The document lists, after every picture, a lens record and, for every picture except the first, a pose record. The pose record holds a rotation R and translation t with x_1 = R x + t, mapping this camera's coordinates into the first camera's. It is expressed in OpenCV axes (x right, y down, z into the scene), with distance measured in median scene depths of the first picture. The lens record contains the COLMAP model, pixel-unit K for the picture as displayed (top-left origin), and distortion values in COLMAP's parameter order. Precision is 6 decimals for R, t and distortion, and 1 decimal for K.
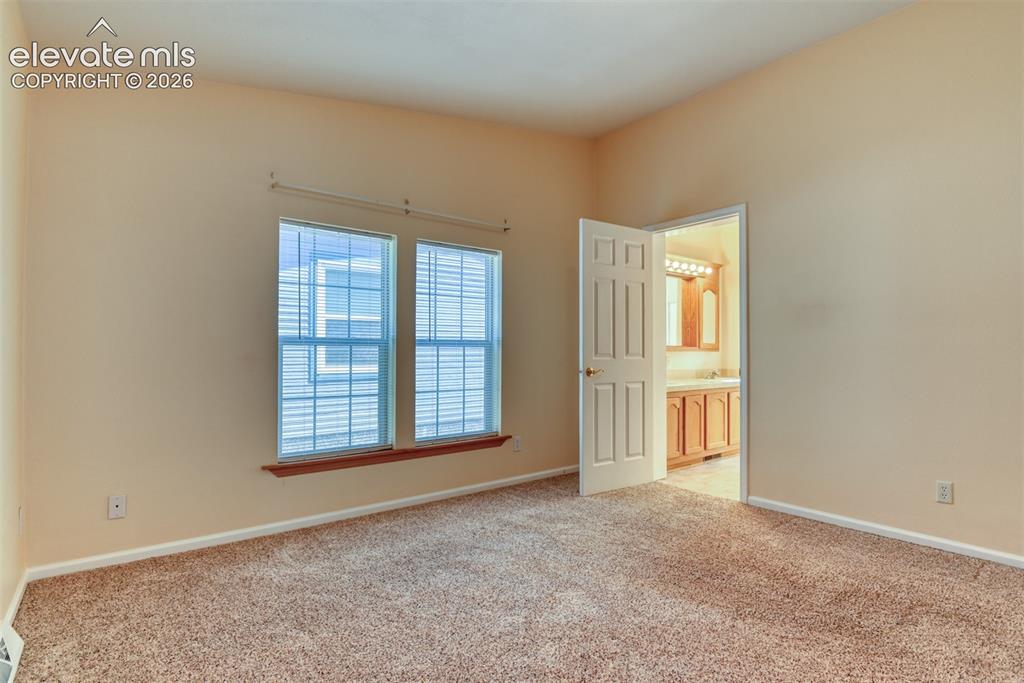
lens RADIAL K [[507.2, 0, 513.8], [0, 507.2, 343.2], [0, 0, 1]] dist [-0.029440, -0.000816]
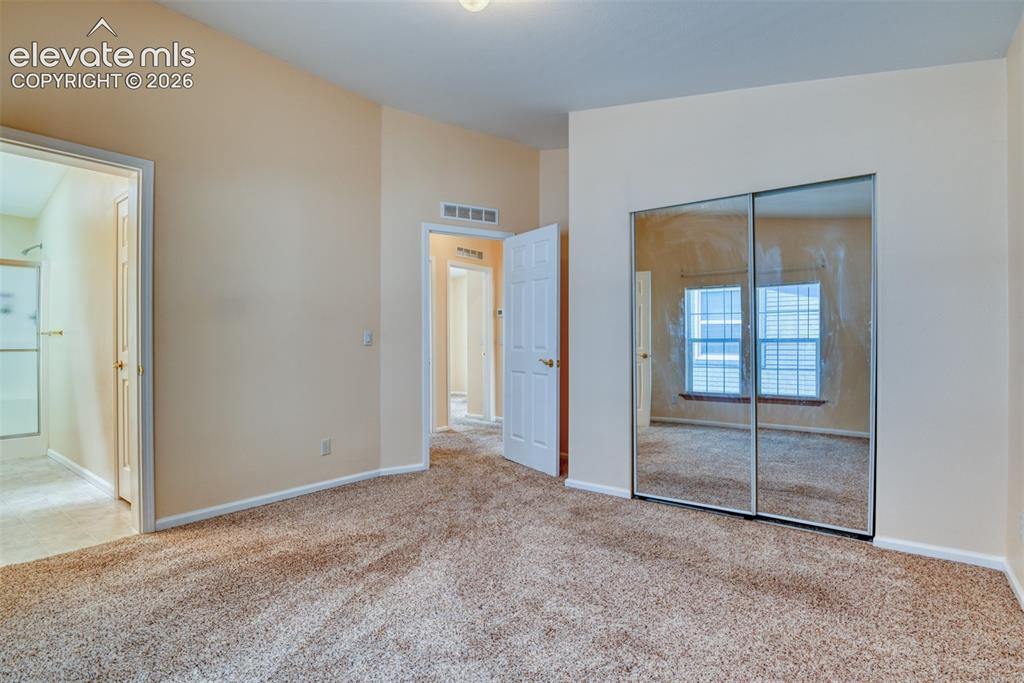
lens RADIAL K [[507.2, 0, 513.8], [0, 507.2, 343.2], [0, 0, 1]] dist [-0.029440, -0.000816]
pose [[-0.241634, -0.004717, 0.970356, -1.025860], [-0.012501, 0.999920, 0.001748, 0.008920], [-0.970287, -0.011708, -0.241674, 1.397117]]
